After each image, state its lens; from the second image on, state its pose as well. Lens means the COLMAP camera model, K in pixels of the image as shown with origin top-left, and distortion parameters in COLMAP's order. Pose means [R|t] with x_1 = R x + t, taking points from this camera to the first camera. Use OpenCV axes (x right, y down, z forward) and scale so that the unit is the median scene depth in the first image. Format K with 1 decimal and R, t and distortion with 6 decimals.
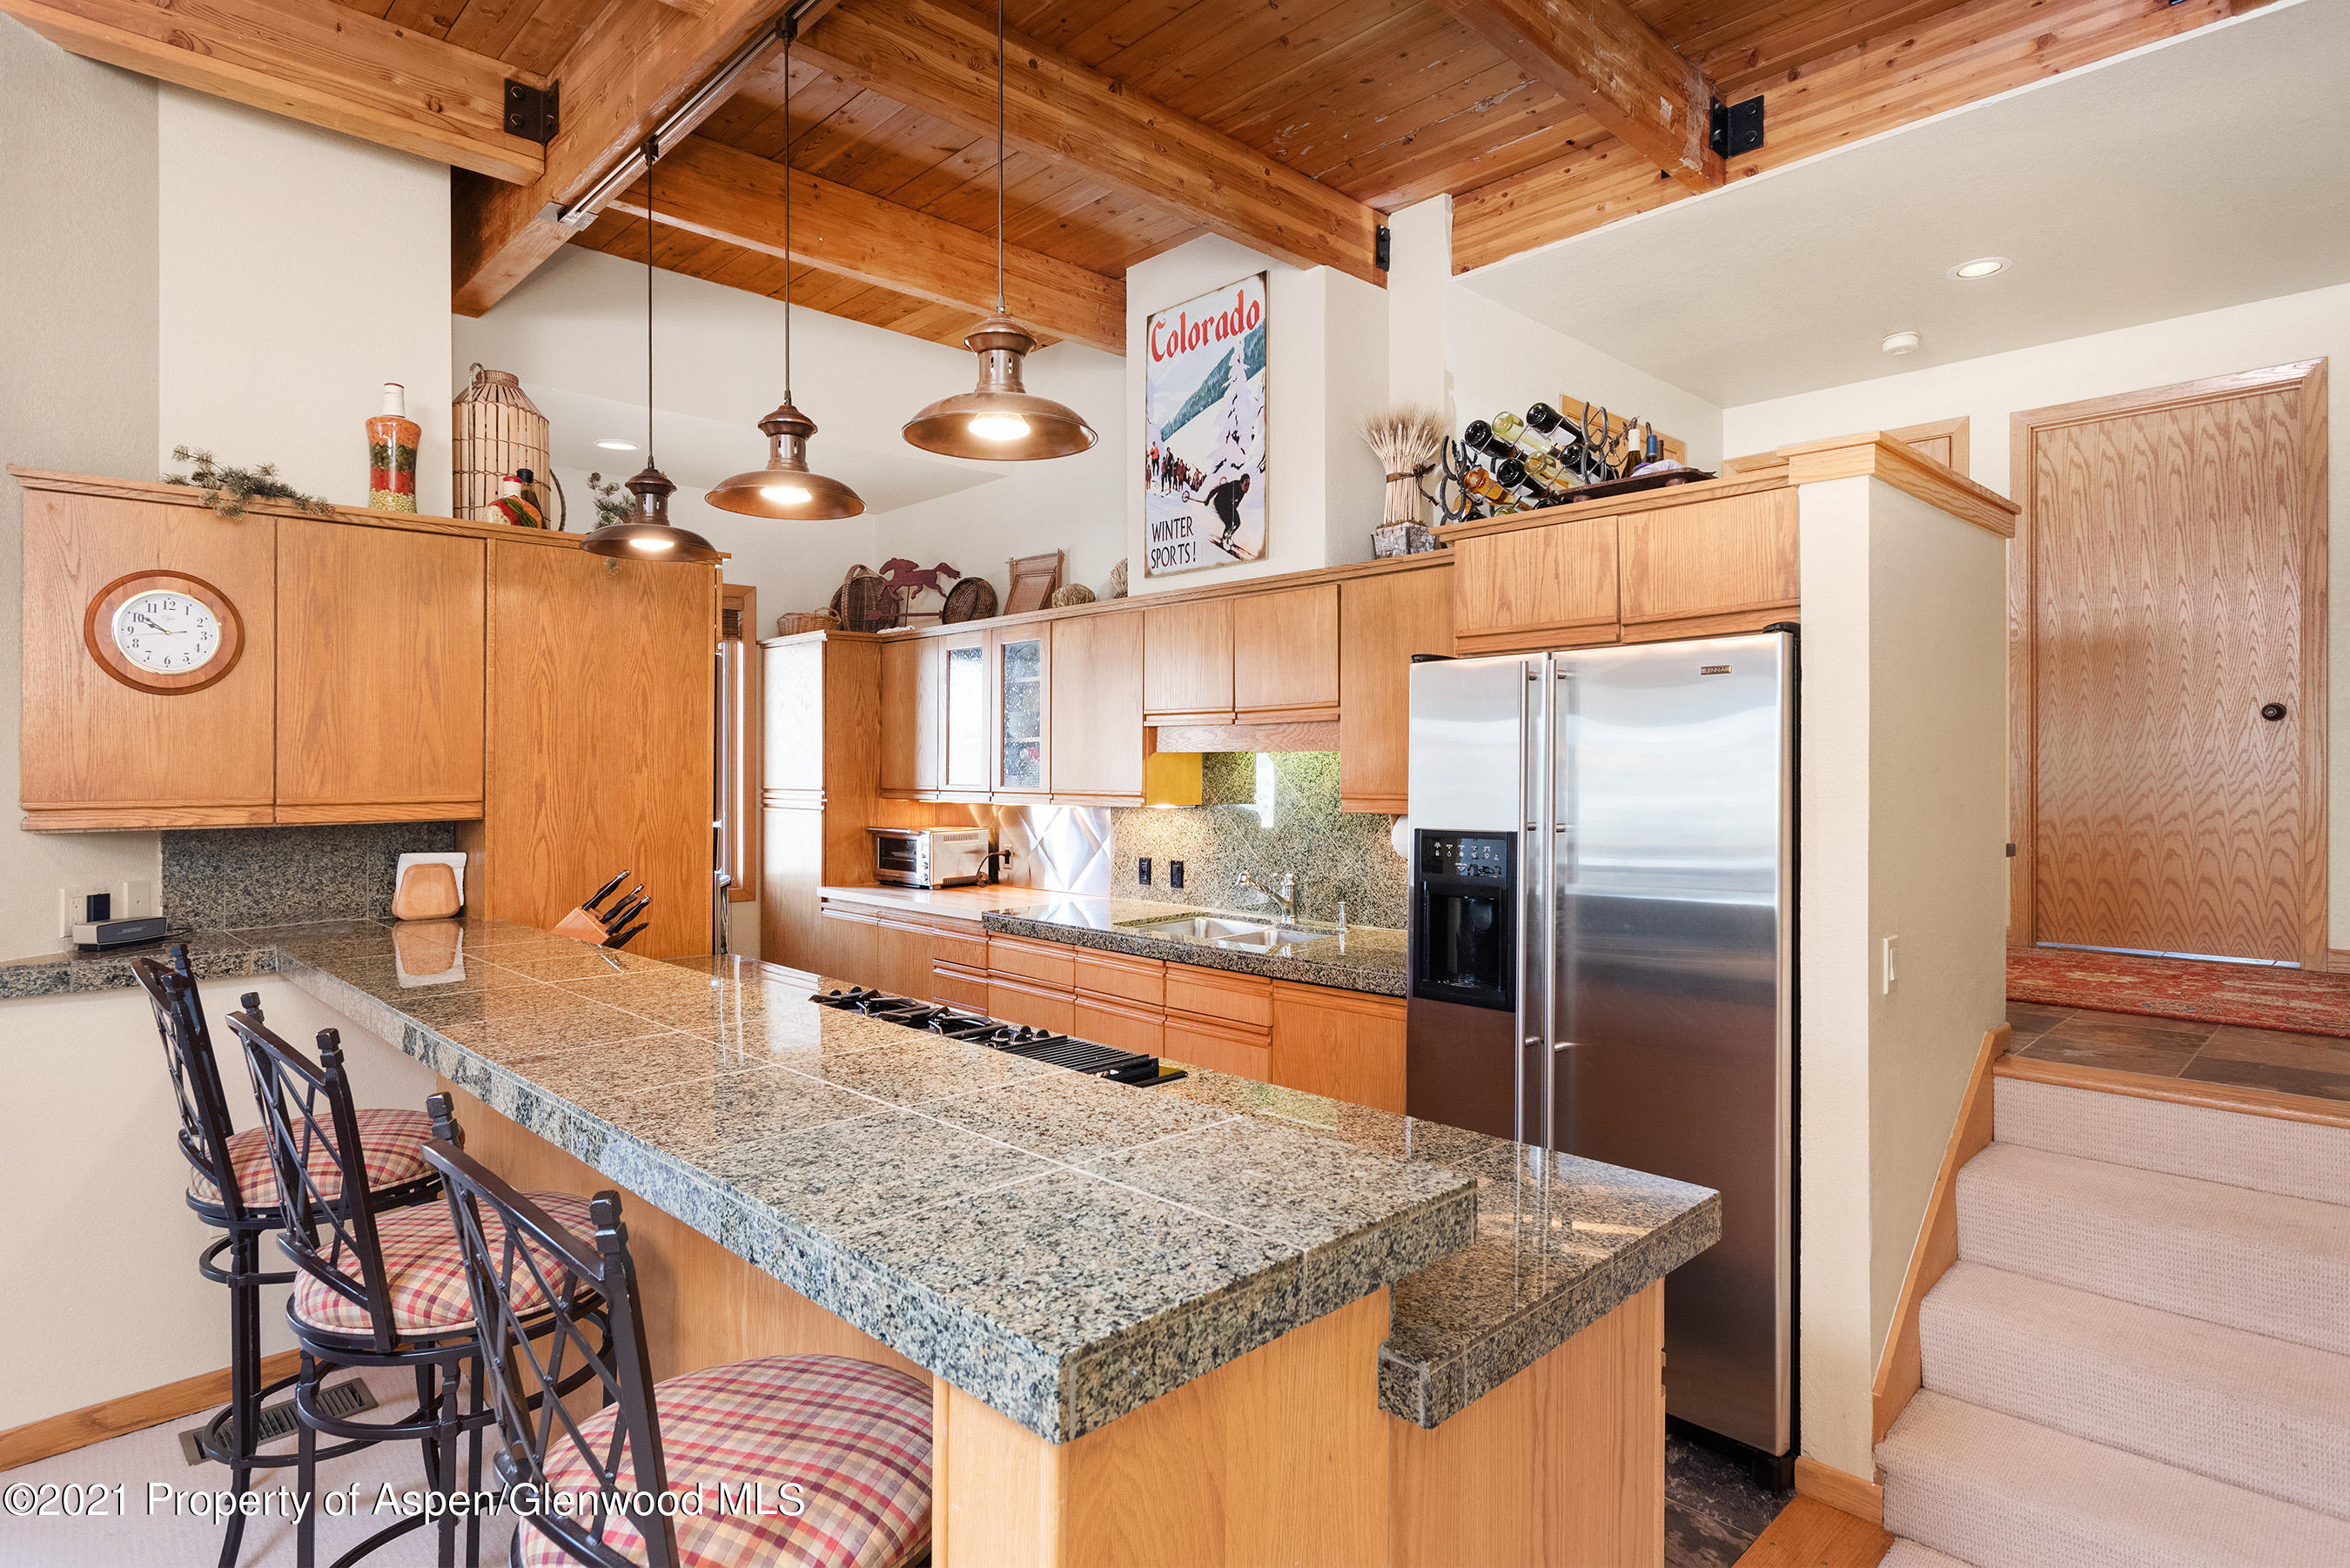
lens RADIAL K [[1201.3, 0, 1140.6], [0, 1201.3, 786.1], [0, 0, 1]] dist [0.001346, -0.001147]
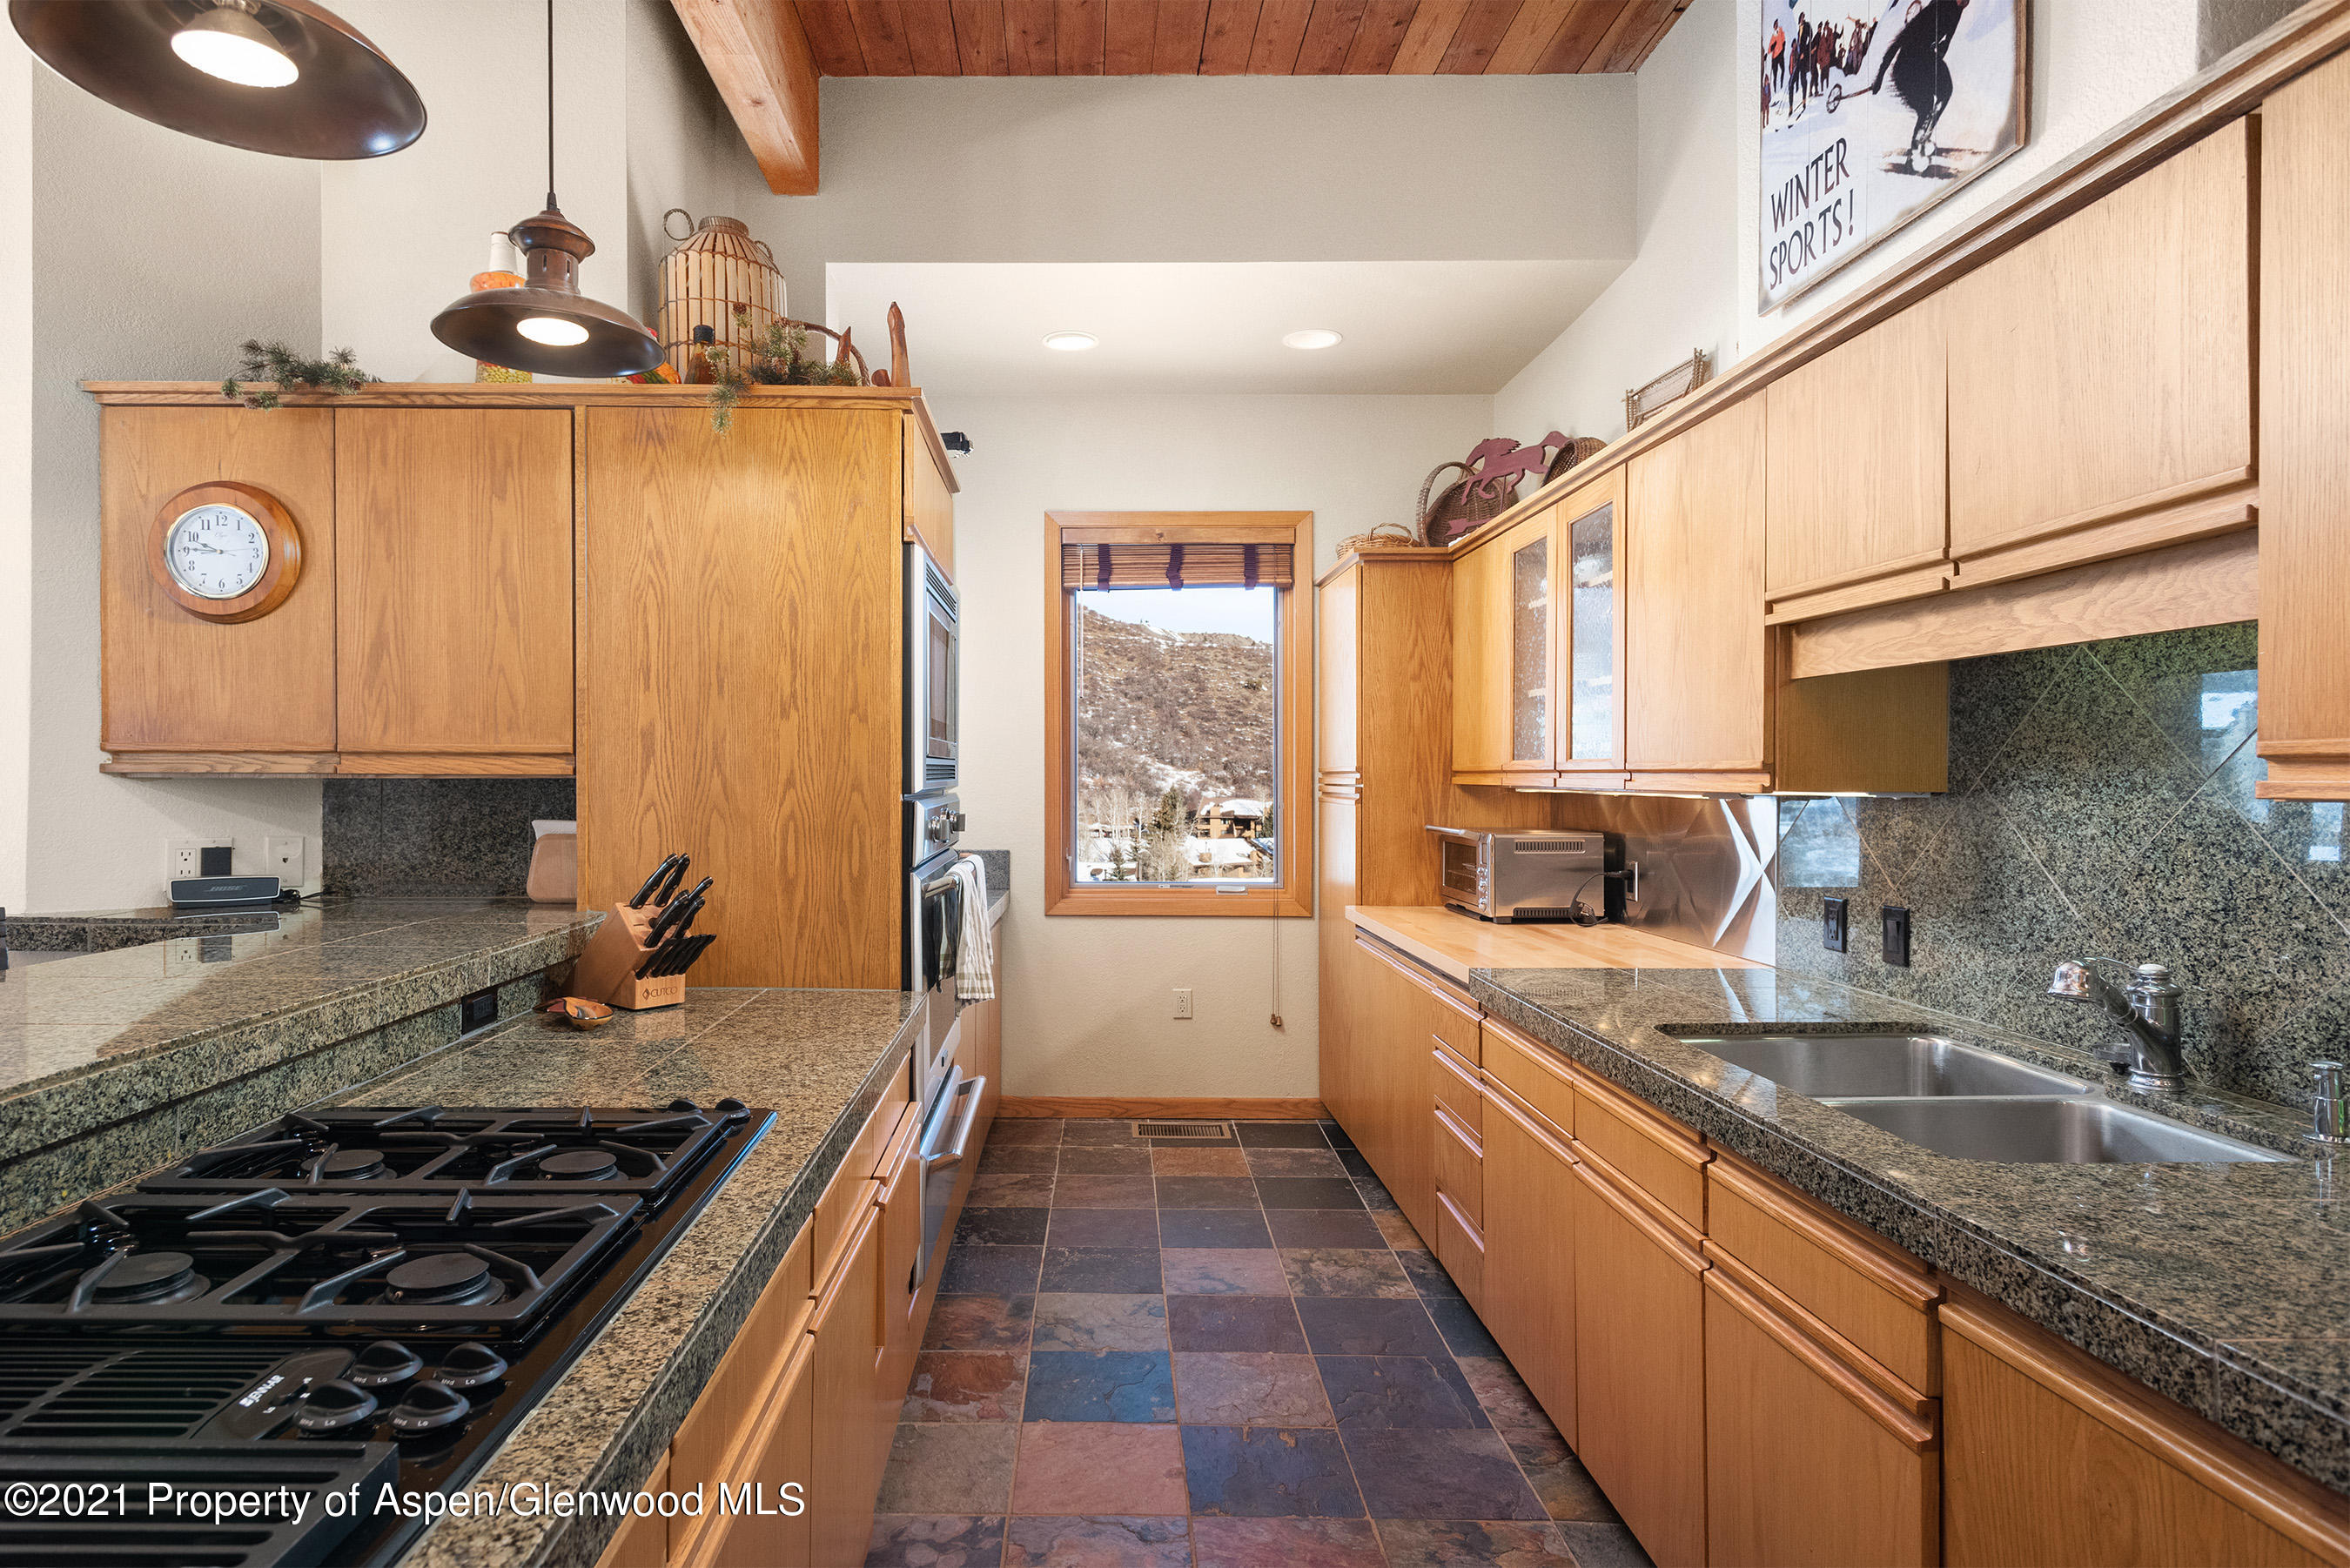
lens RADIAL K [[1147.2, 0, 1139.8], [0, 1147.2, 790.6], [0, 0, 1]] dist [-0.002568, -0.000804]
pose [[0.717877, 0.010058, -0.696098, 0.216906], [-0.015045, 0.999886, -0.001068, 0.031595], [0.696008, 0.011240, 0.717946, 0.736875]]
